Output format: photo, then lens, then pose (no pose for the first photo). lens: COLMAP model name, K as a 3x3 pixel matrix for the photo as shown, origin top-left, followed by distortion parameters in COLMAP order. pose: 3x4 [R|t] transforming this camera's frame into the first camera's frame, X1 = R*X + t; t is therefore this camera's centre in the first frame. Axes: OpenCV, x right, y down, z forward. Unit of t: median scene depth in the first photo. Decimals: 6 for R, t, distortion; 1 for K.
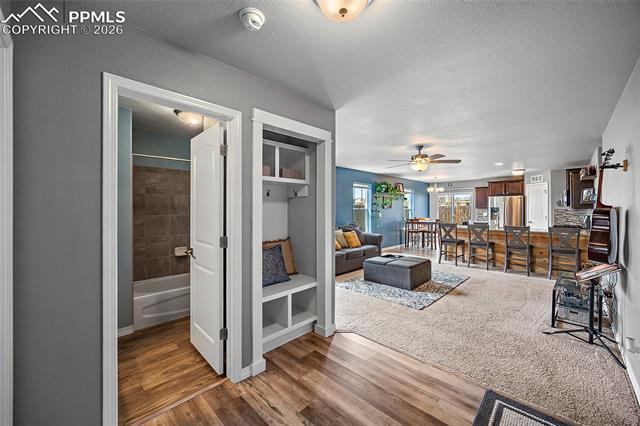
lens RADIAL K [[251.2, 0, 315.3], [0, 251.2, 208.8], [0, 0, 1]] dist [-0.002373, -0.000546]
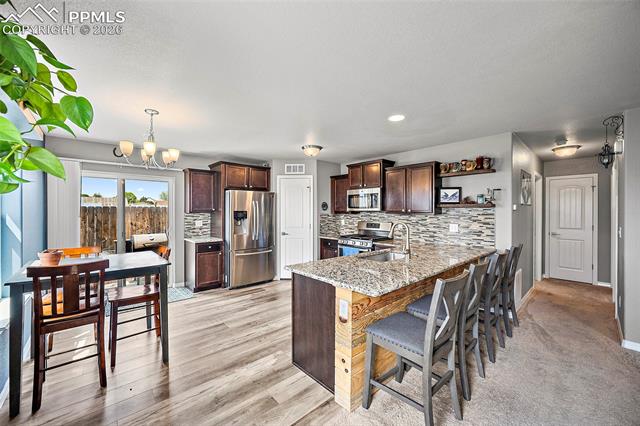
lens RADIAL K [[251.2, 0, 315.6], [0, 251.2, 209.0], [0, 0, 1]] dist [-0.002373, -0.000546]
pose [[0.053317, 0.007881, 0.998547, 0.229227], [0.000004, 0.999969, -0.007892, -0.006719], [-0.998578, 0.000425, 0.053315, 0.980399]]
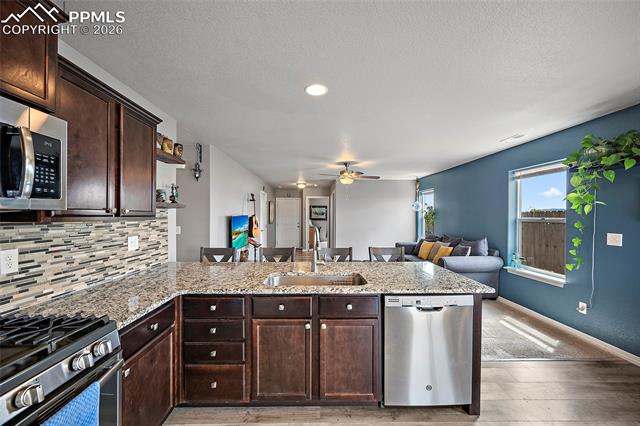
lens RADIAL K [[251.2, 0, 316.4], [0, 251.2, 217.4], [0, 0, 1]] dist [-0.002373, -0.000546]
pose [[-0.692535, 0.001727, -0.721383, 0.856673], [-0.006249, 0.999945, 0.008393, -0.005013], [0.721358, 0.010321, -0.692486, 1.082930]]
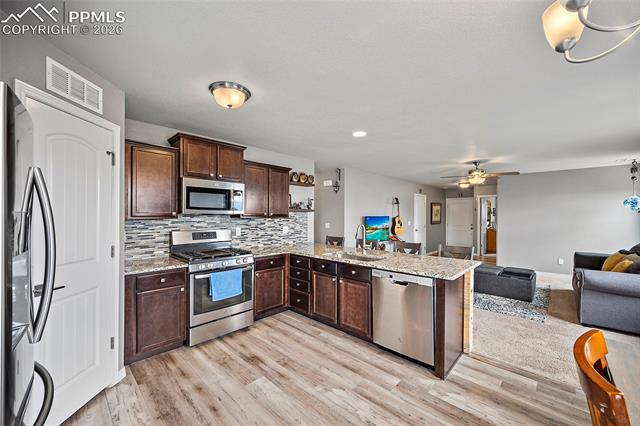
lens RADIAL K [[251.2, 0, 319.1], [0, 251.2, 215.6], [0, 0, 1]] dist [-0.002373, -0.000546]
pose [[-0.999727, -0.005698, -0.022646, 0.722129], [-0.005761, 0.999980, 0.002711, -0.006226], [0.022631, 0.002840, -0.999740, 1.332143]]
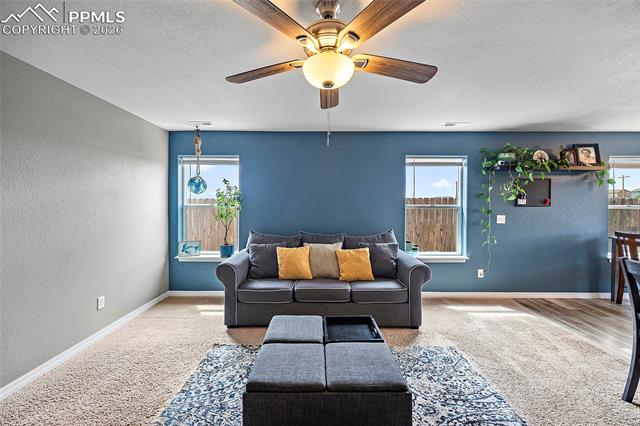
lens RADIAL K [[251.2, 0, 318.3], [0, 251.2, 207.5], [0, 0, 1]] dist [-0.002373, -0.000546]
pose [[0.707071, 0.008393, -0.707092, 0.397012], [-0.003172, 0.999957, 0.008697, -0.001101], [0.707135, -0.003906, 0.707068, 0.495192]]
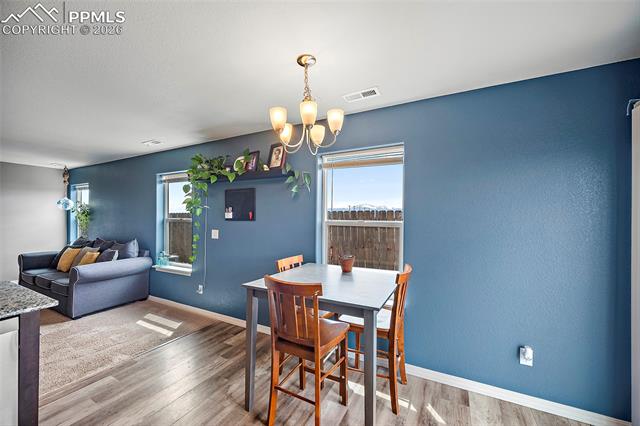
lens RADIAL K [[251.2, 0, 317.6], [0, 251.2, 215.8], [0, 0, 1]] dist [-0.002373, -0.000546]
pose [[0.302051, -0.004277, -0.953282, 0.830110], [-0.007931, 0.999944, -0.006999, -0.006965], [0.953259, 0.009675, 0.302000, 1.186692]]
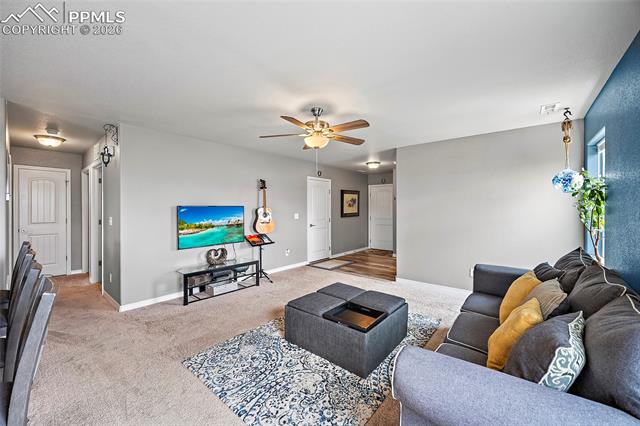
lens RADIAL K [[251.2, 0, 319.6], [0, 251.2, 210.6], [0, 0, 1]] dist [-0.002373, -0.000546]
pose [[-0.994520, 0.000265, -0.104547, 0.301859], [-0.000769, 0.999951, 0.009845, 0.001493], [0.104545, 0.009872, -0.994471, 1.041594]]
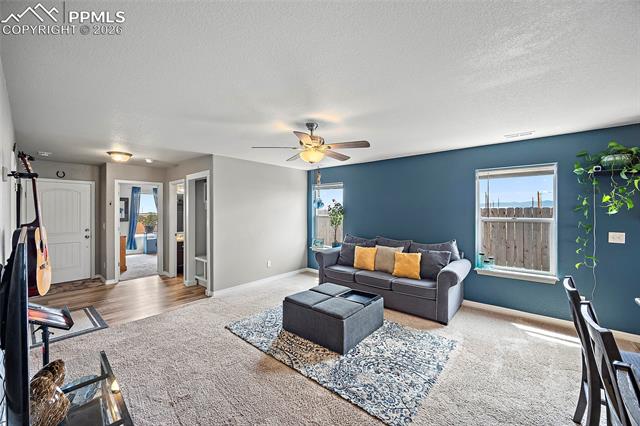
lens RADIAL K [[251.2, 0, 317.3], [0, 251.2, 209.9], [0, 0, 1]] dist [-0.002373, -0.000546]
pose [[0.079084, -0.001318, -0.996867, 0.672045], [0.000483, 0.999999, -0.001283, -0.018694], [0.996868, -0.000380, 0.079085, 0.613300]]
